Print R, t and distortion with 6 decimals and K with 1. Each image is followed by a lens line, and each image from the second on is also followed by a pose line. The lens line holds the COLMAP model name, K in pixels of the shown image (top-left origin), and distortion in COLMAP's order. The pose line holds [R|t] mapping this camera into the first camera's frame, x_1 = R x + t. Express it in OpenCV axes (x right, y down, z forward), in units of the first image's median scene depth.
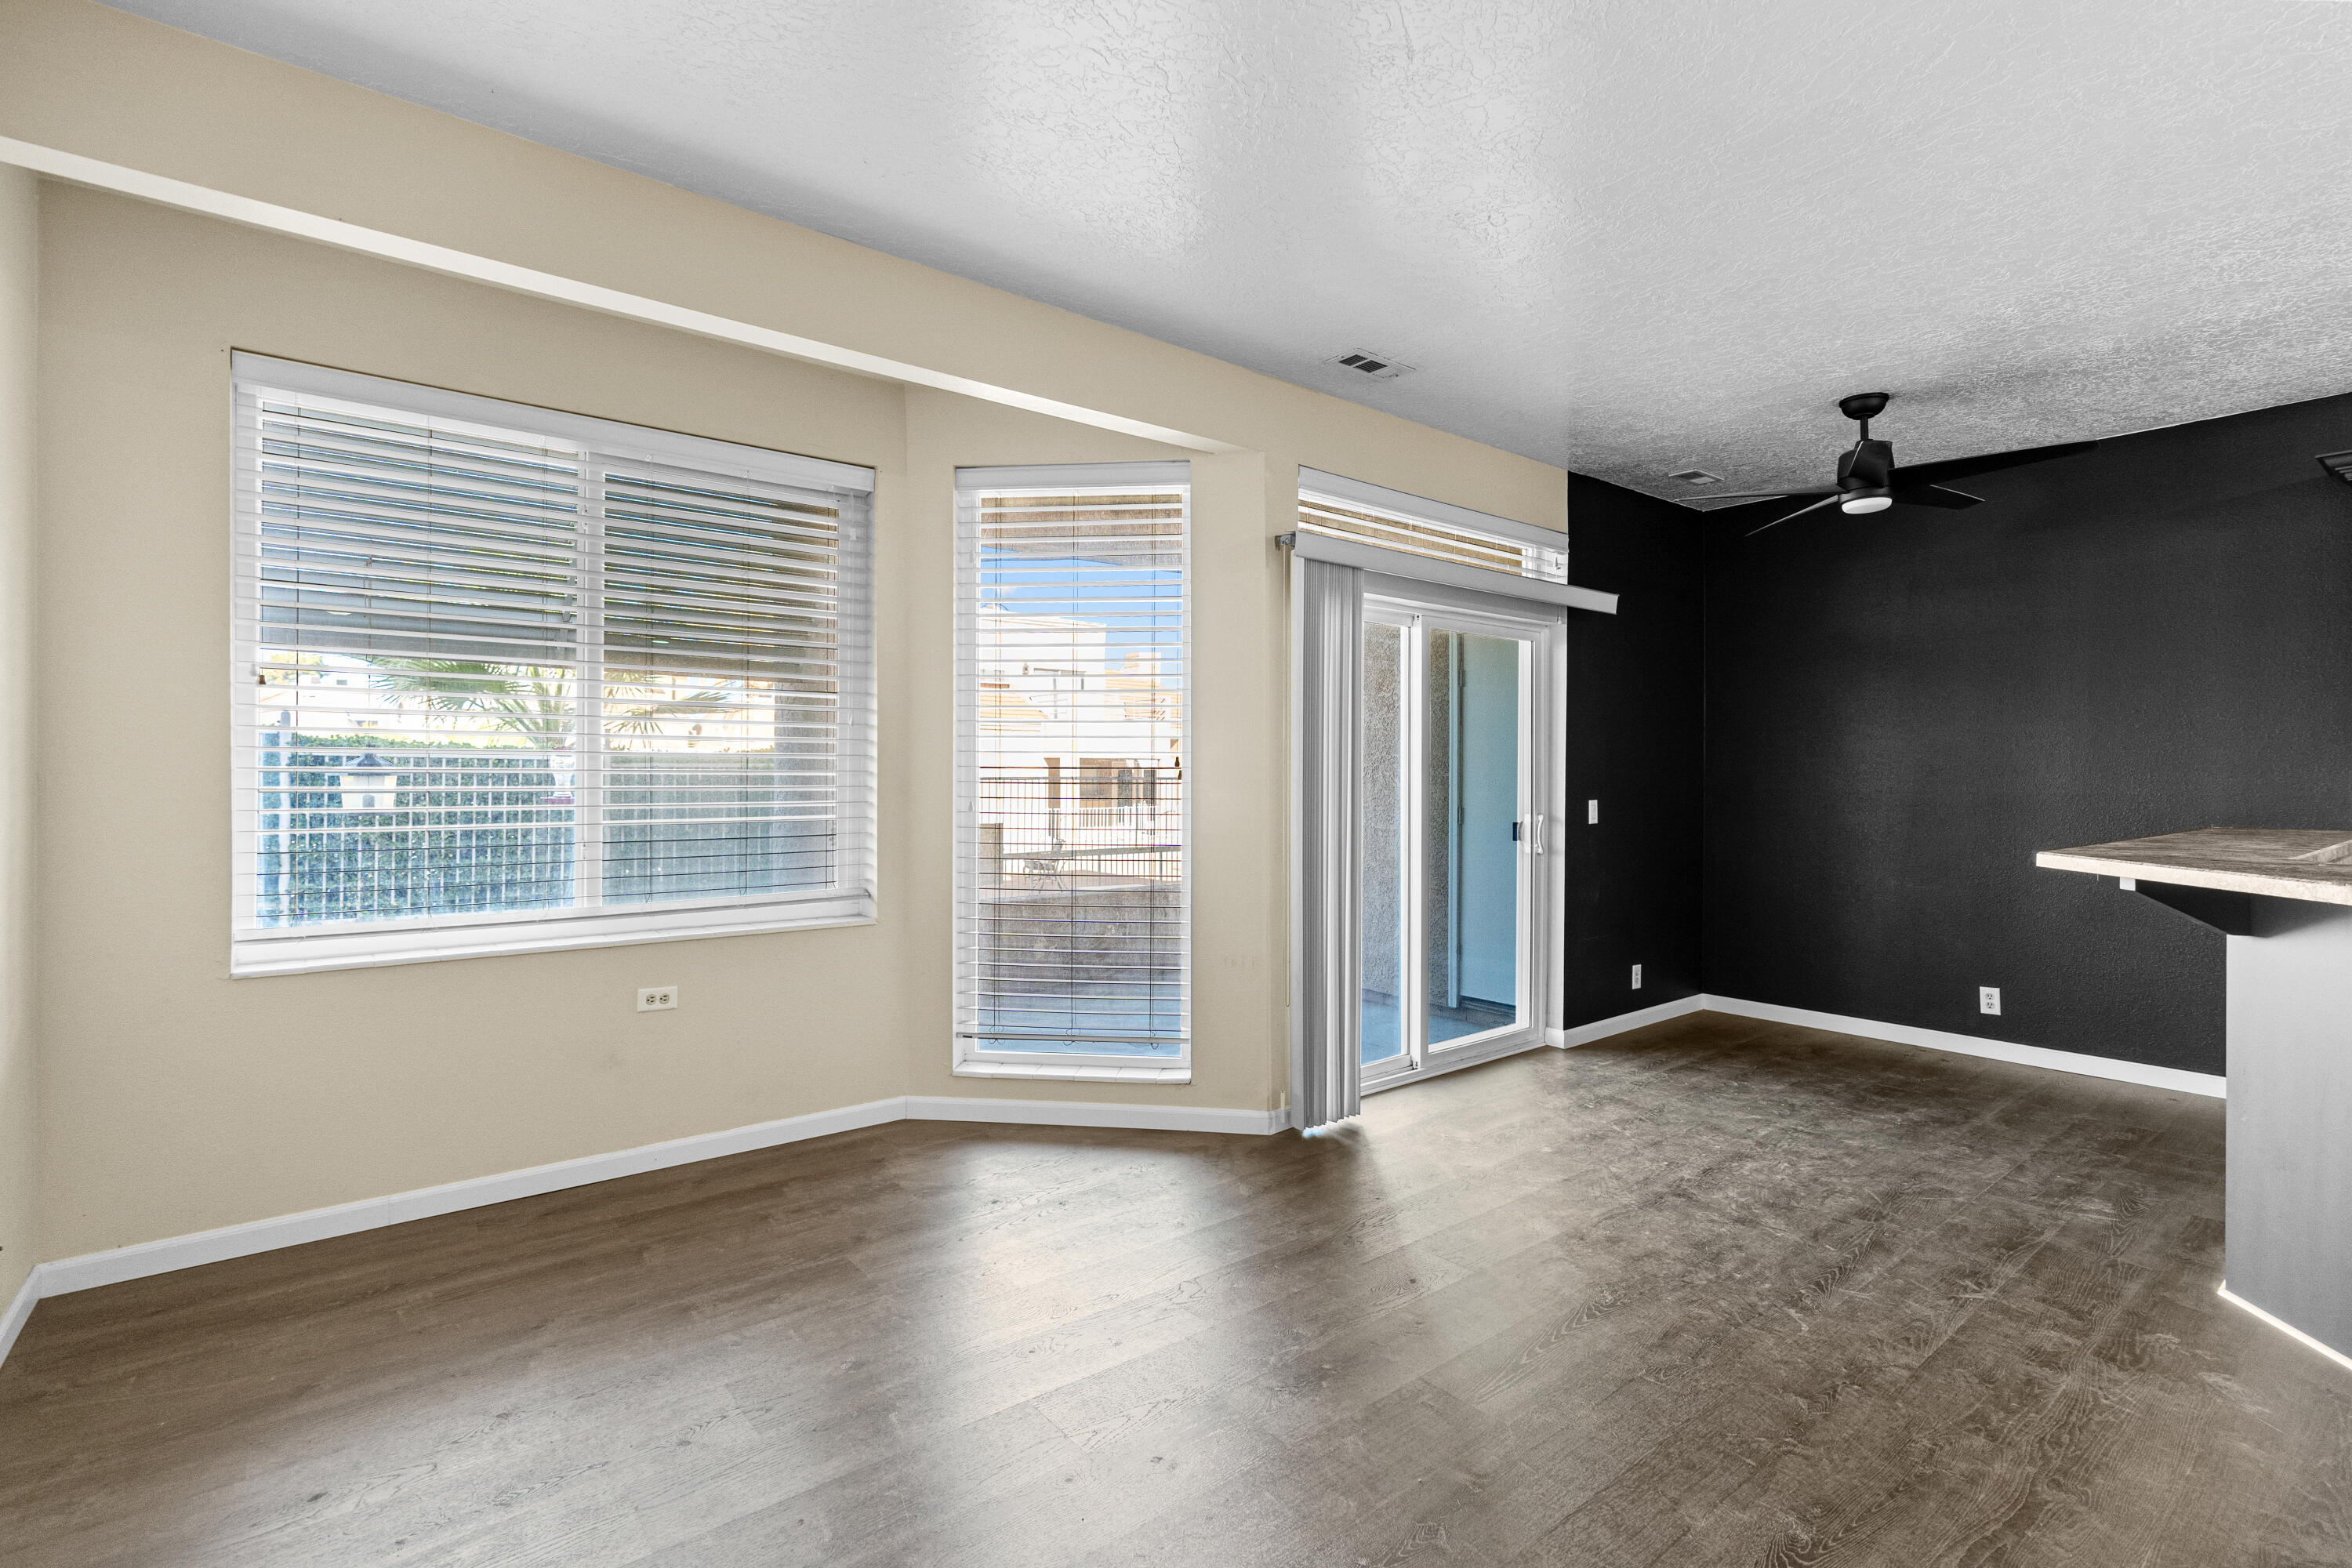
lens RADIAL K [[1080.7, 0, 1181.8], [0, 1080.7, 779.4], [0, 0, 1]] dist [-0.007142, 0.002120]
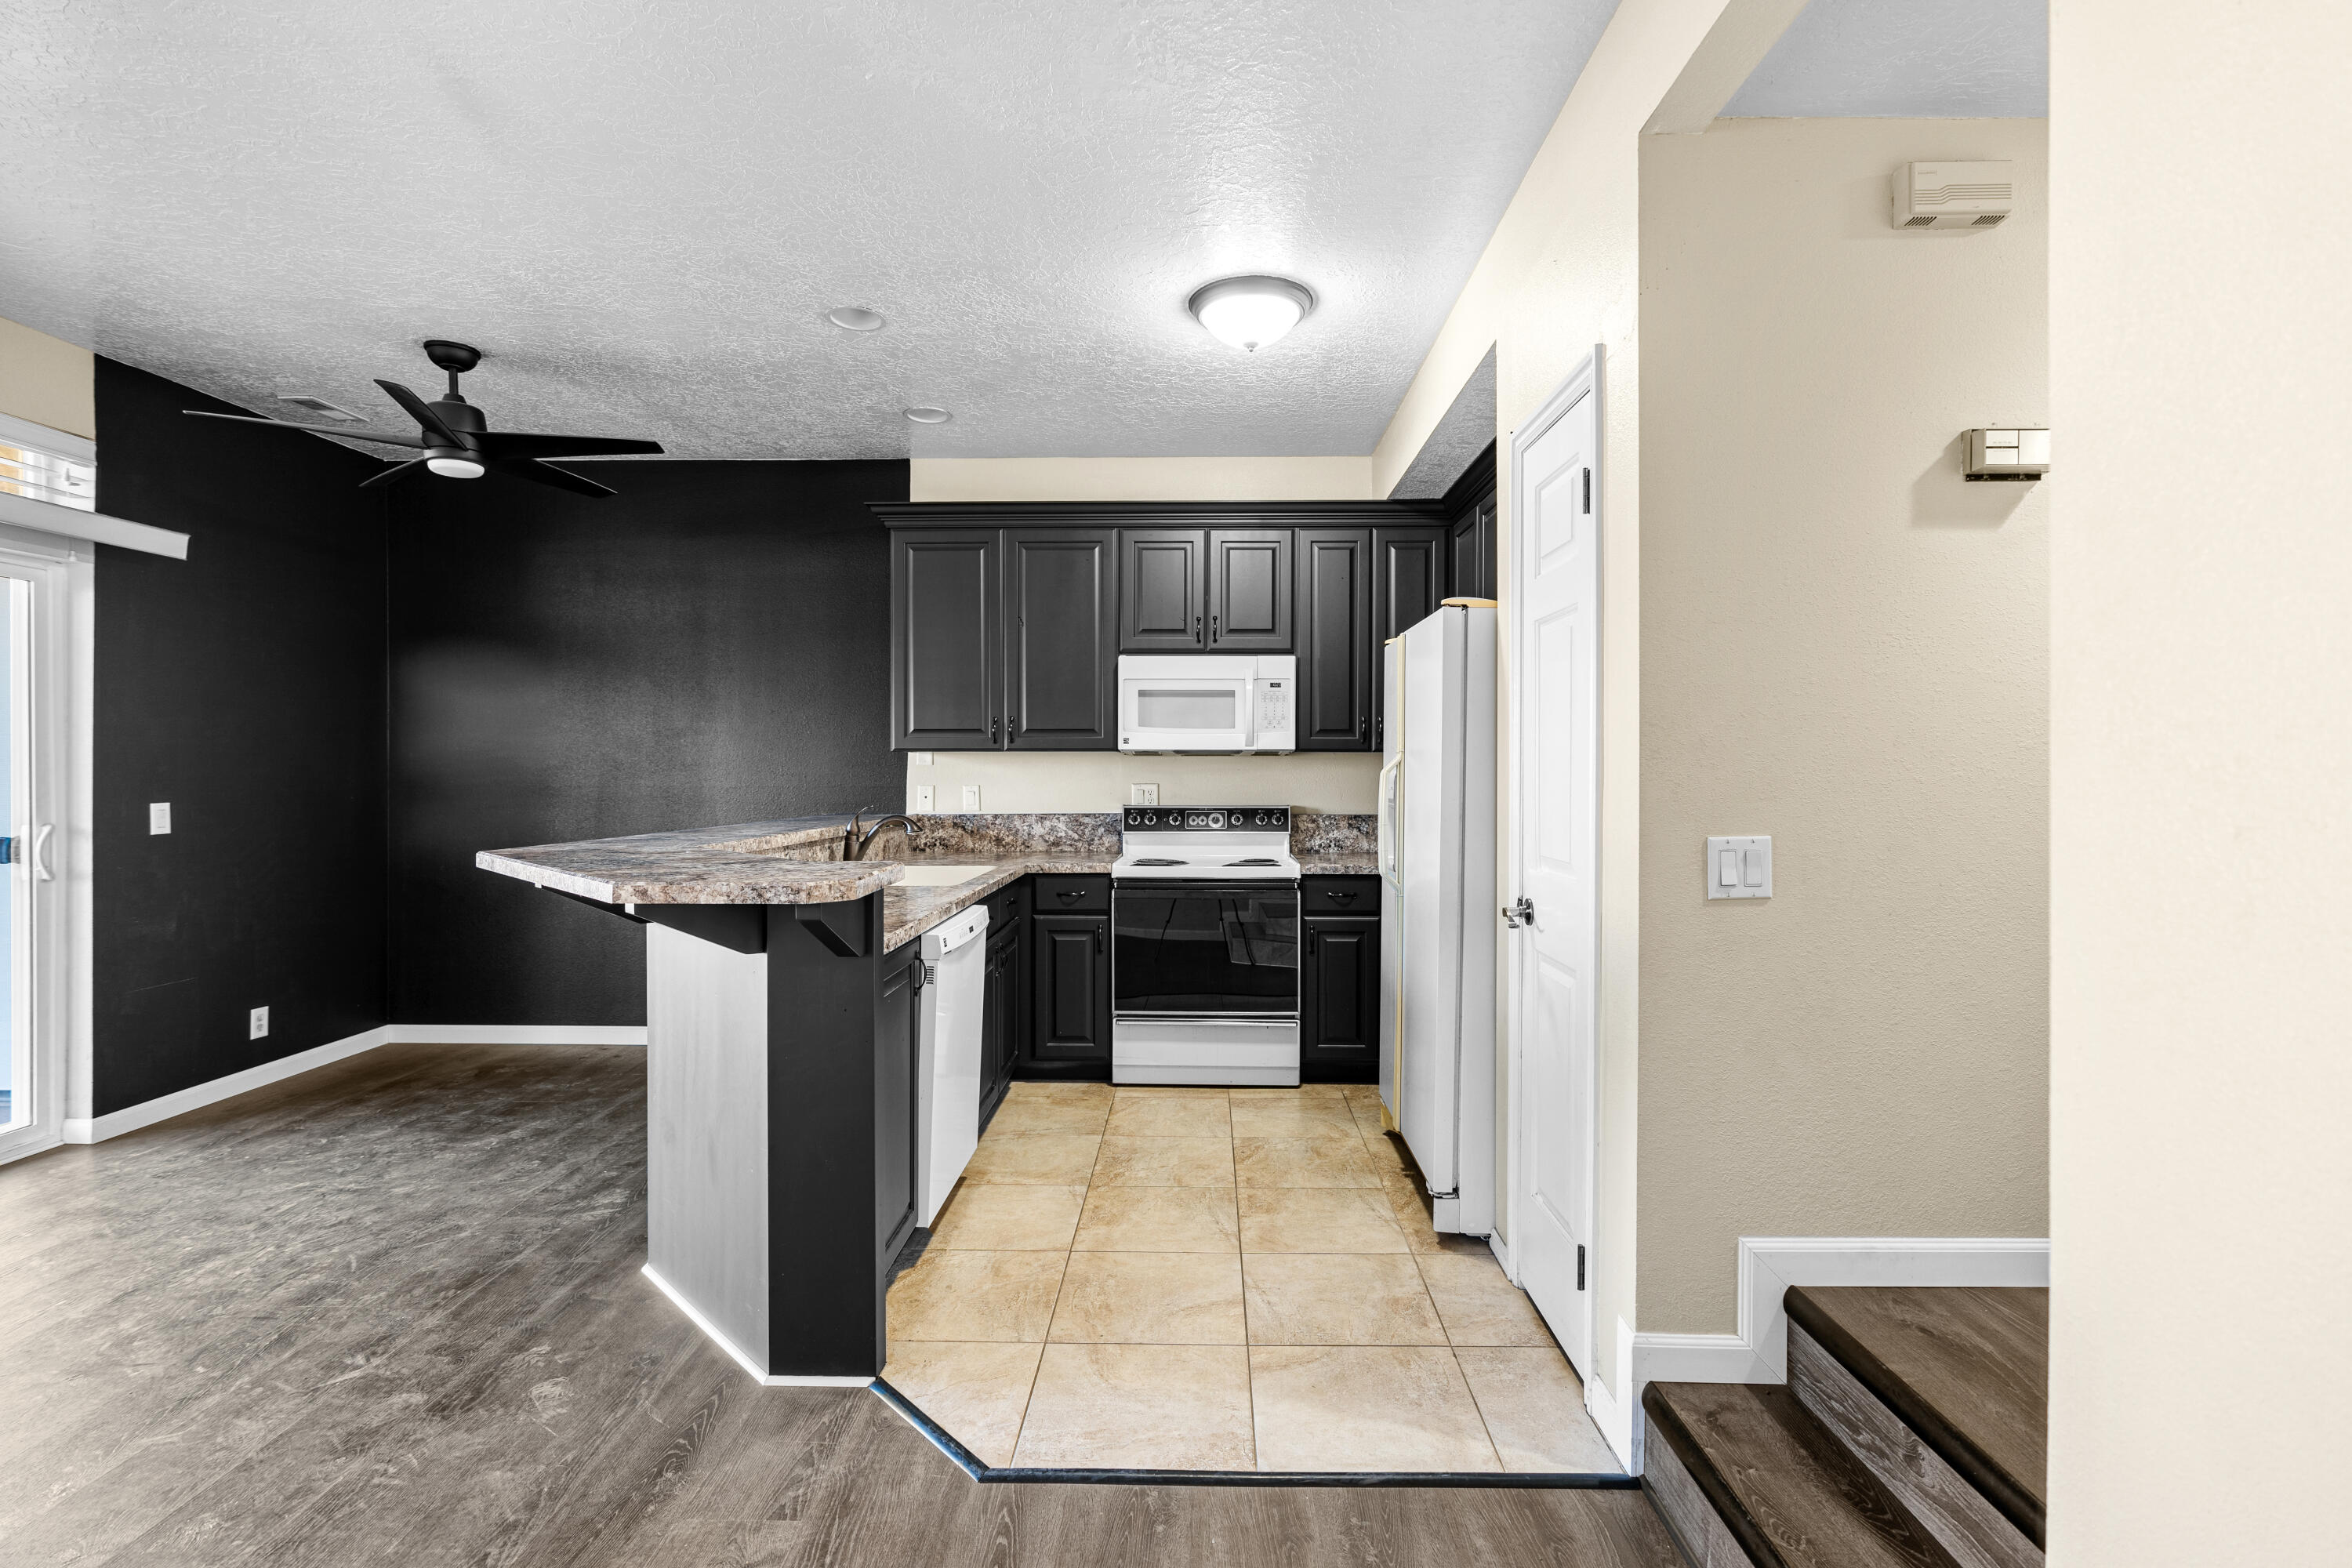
lens RADIAL K [[1080.7, 0, 1181.1], [0, 1080.7, 773.0], [0, 0, 1]] dist [-0.007142, 0.002120]
pose [[0.640941, -0.005106, 0.767573, 0.355250], [0.005376, 0.999983, 0.002163, 0.001203], [-0.767571, 0.002740, 0.640958, -0.041867]]
